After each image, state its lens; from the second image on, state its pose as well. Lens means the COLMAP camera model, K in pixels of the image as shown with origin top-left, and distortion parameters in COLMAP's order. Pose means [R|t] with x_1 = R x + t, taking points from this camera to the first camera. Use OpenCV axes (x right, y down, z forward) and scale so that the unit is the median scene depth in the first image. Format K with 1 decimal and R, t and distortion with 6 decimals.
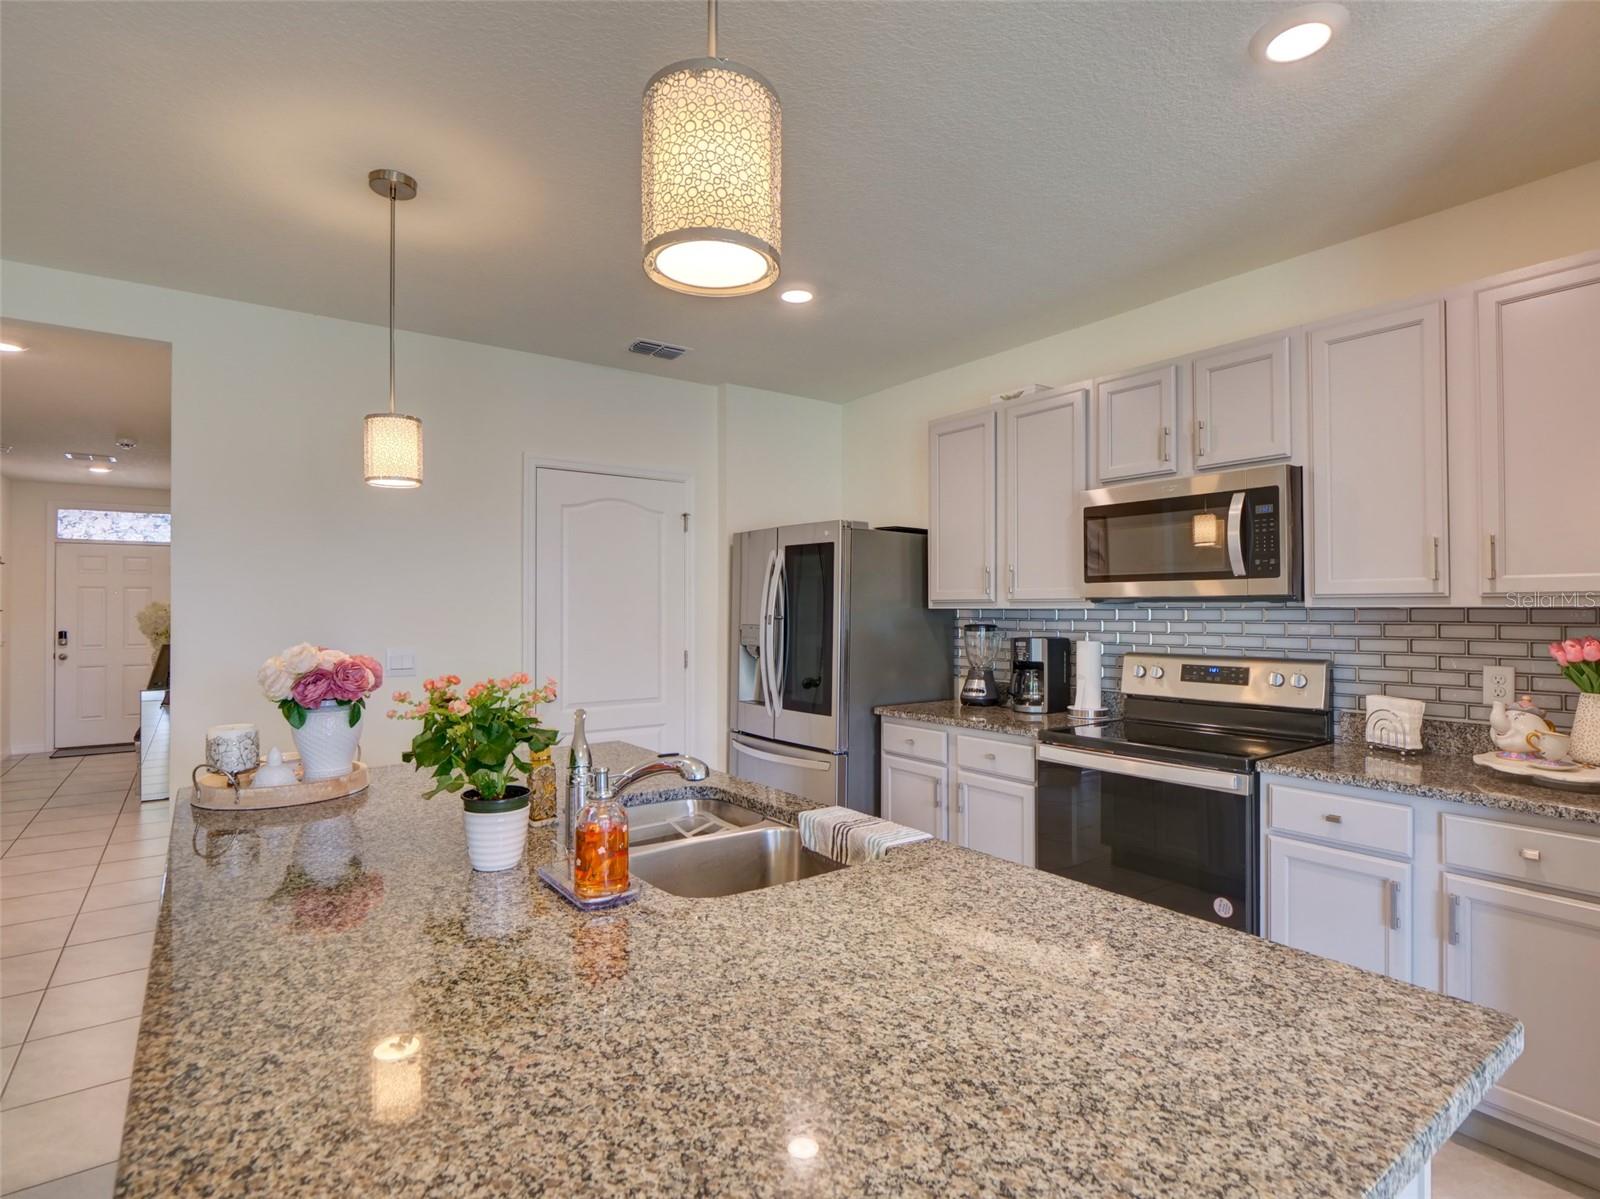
lens RADIAL K [[821.2, 0, 798.5], [0, 821.2, 601.1], [0, 0, 1]] dist [-0.008437, -0.001092]
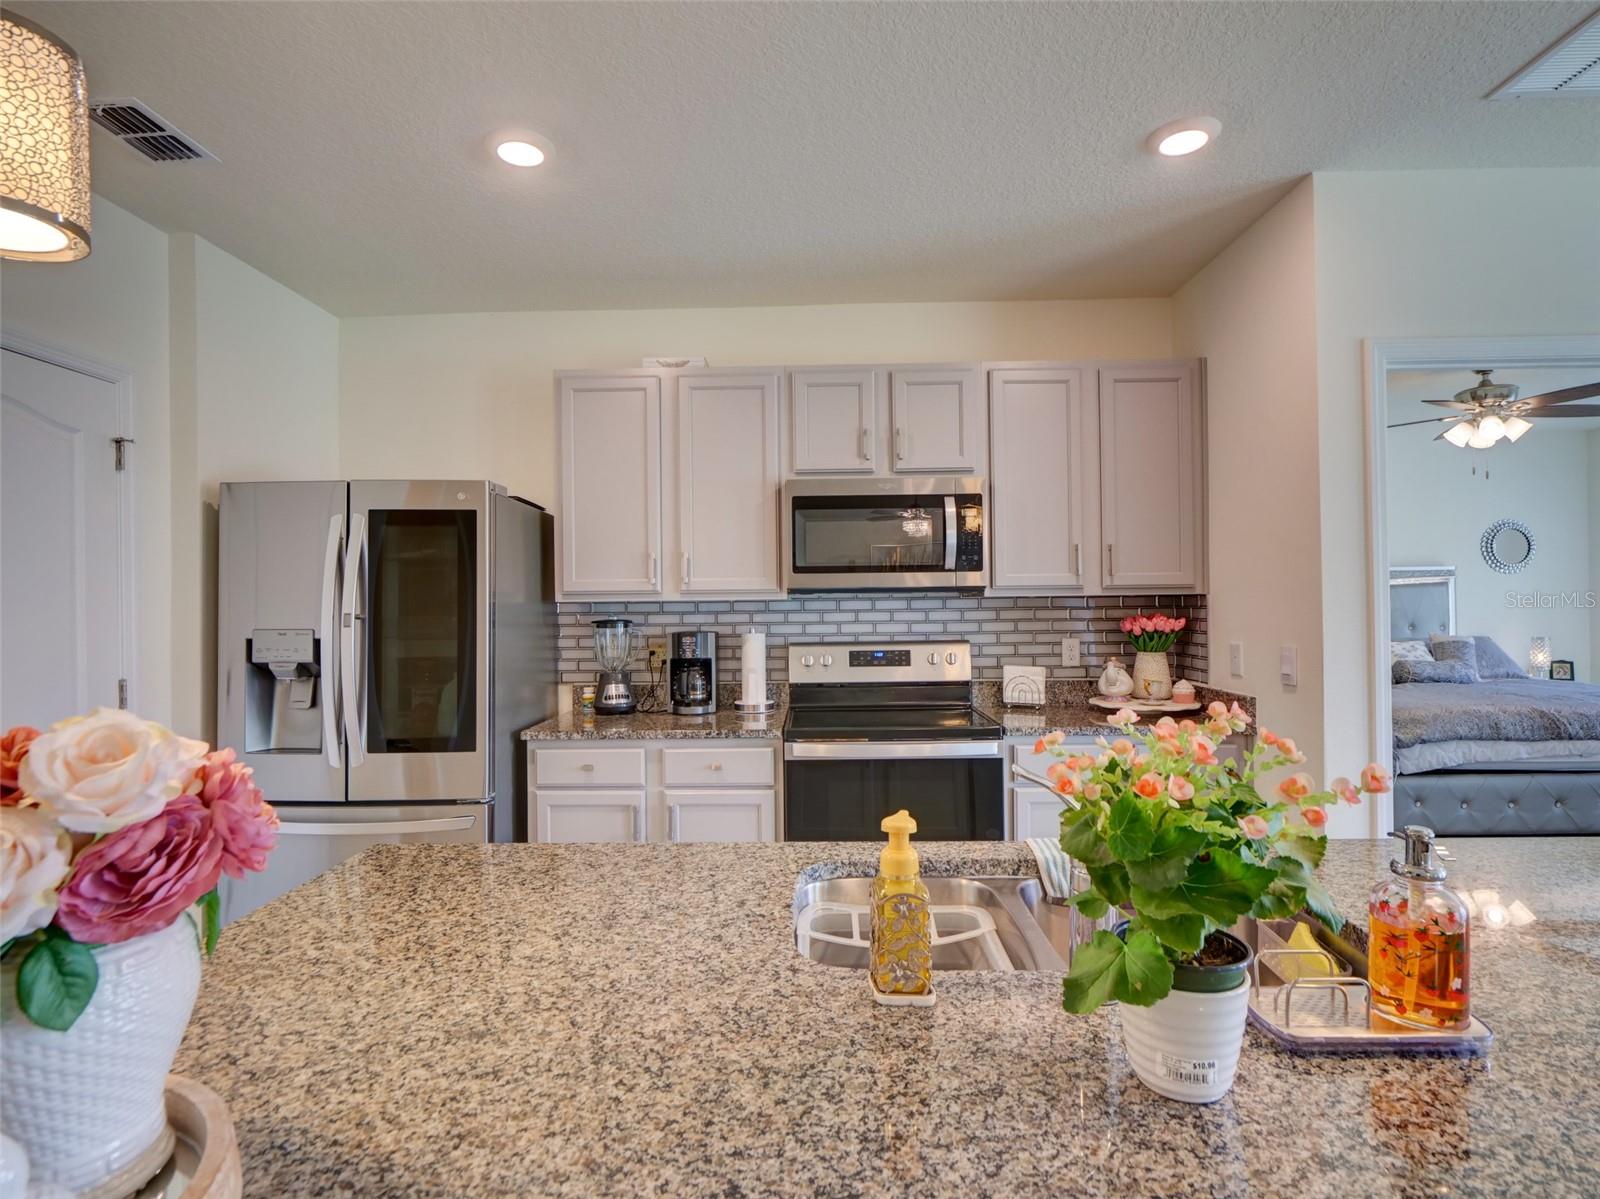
lens RADIAL K [[821.2, 0, 798.5], [0, 821.2, 601.1], [0, 0, 1]] dist [-0.008437, -0.001092]
pose [[0.610523, -0.005707, 0.791978, -0.449240], [0.002594, 0.999983, 0.005206, 0.006367], [-0.791994, -0.001124, 0.610528, 0.421465]]
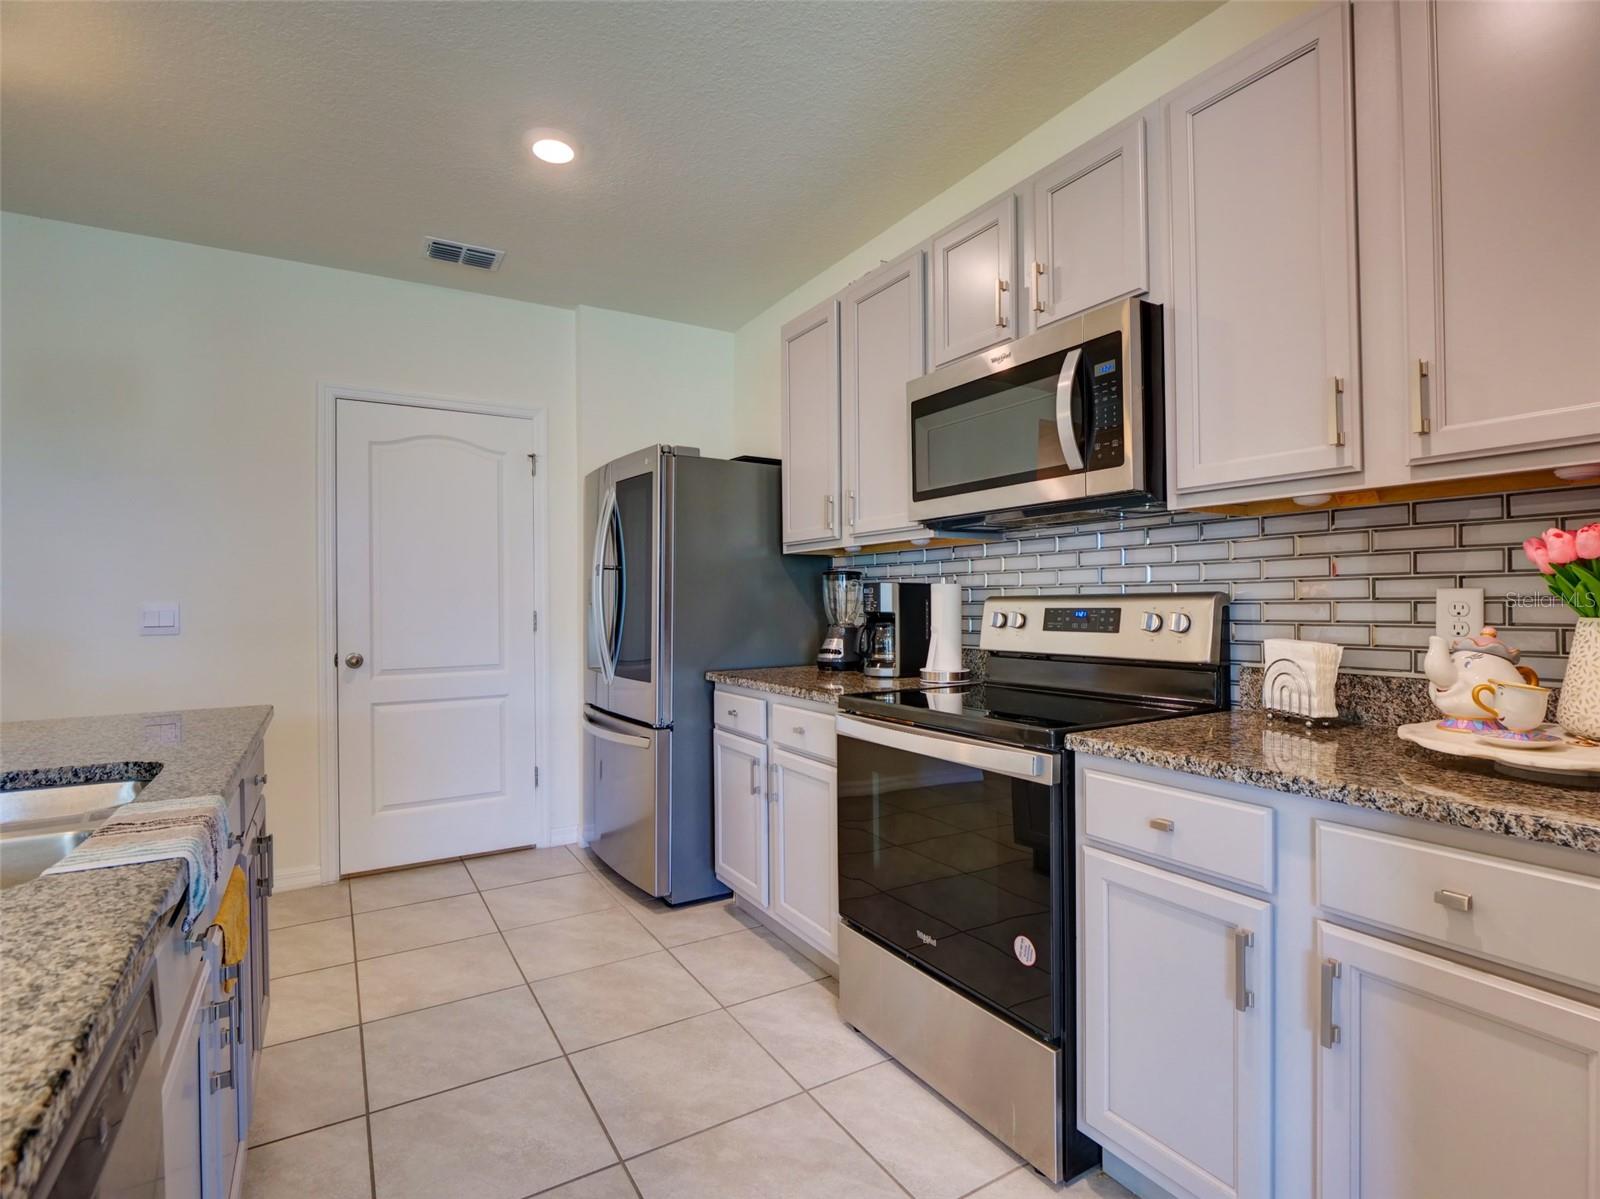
lens RADIAL K [[784.9, 0, 799.0], [0, 784.9, 597.7], [0, 0, 1]] dist [-0.010579, -0.001898]
pose [[0.996090, -0.009792, -0.087795, 0.325985], [0.010487, 0.999917, 0.007455, 0.063645], [0.087715, -0.008346, 0.996111, 0.284489]]
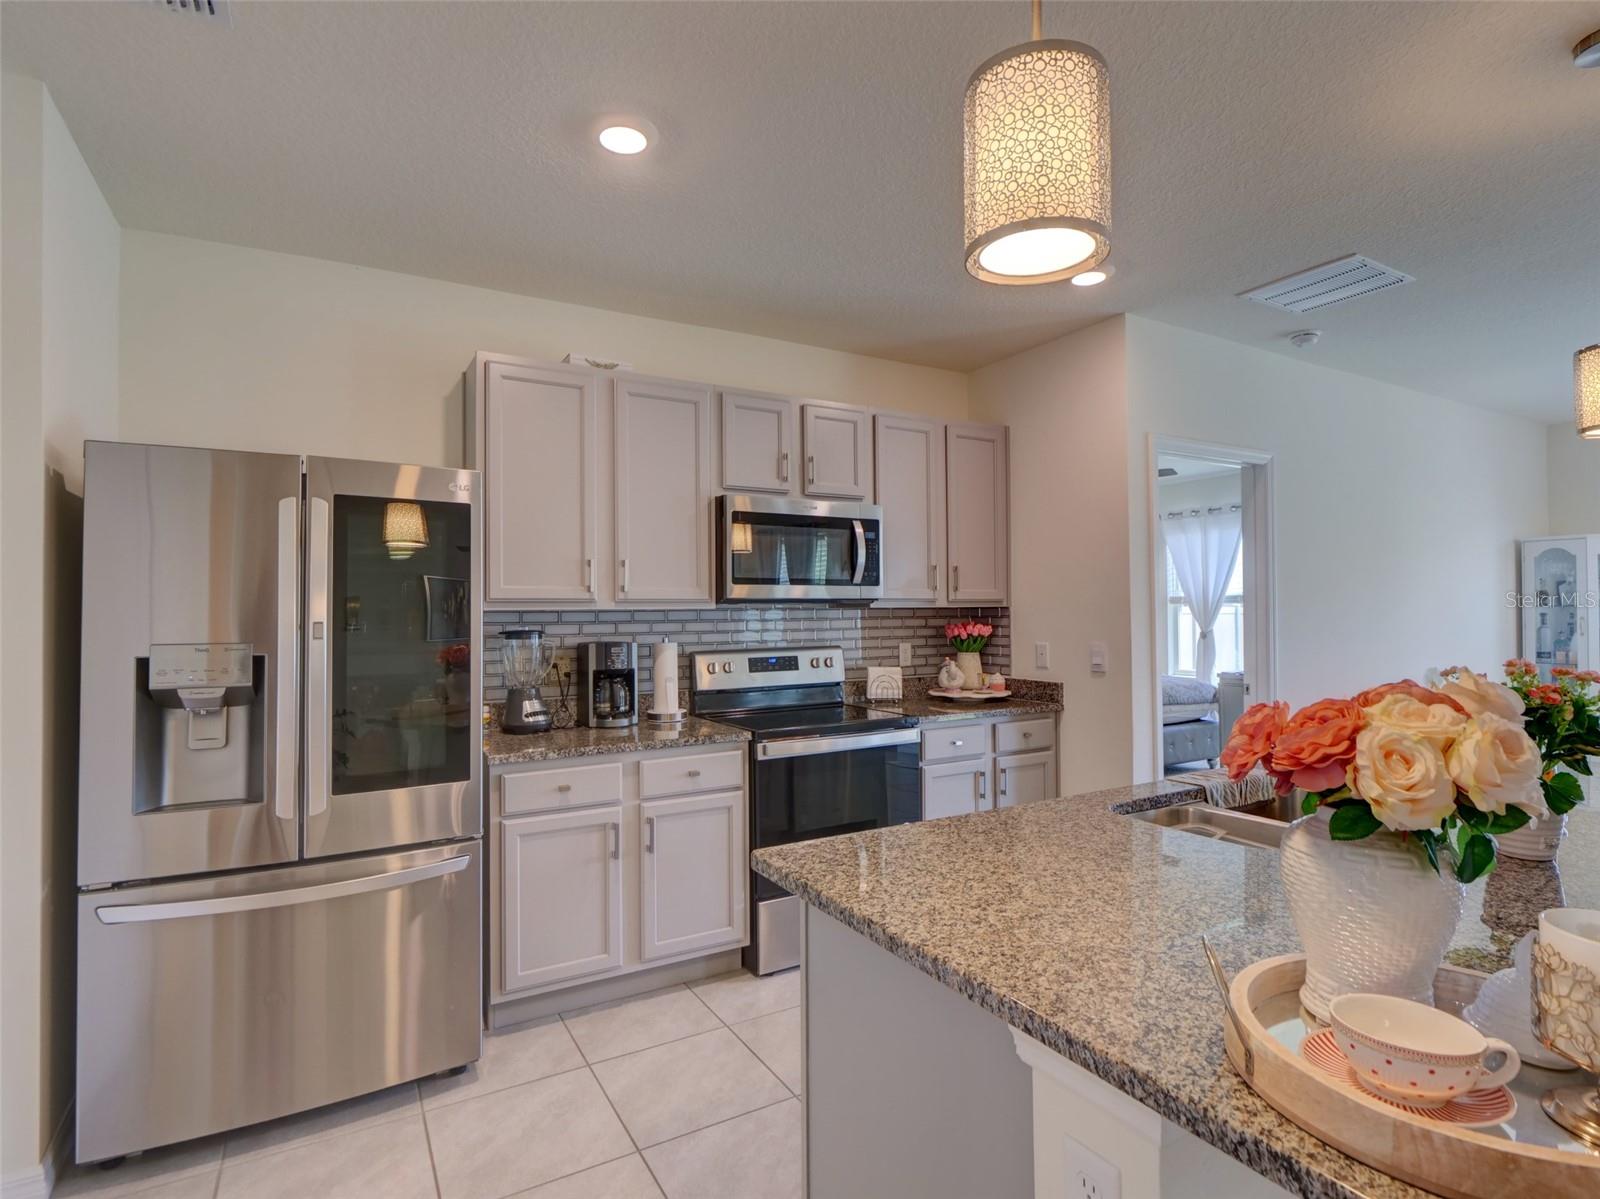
lens RADIAL K [[821.2, 0, 798.5], [0, 821.2, 601.1], [0, 0, 1]] dist [-0.008437, -0.001092]
pose [[0.108043, 0.012345, 0.994070, -0.705353], [-0.002226, 0.999923, -0.012176, 0.012326], [-0.994144, -0.000897, 0.108062, 0.857234]]
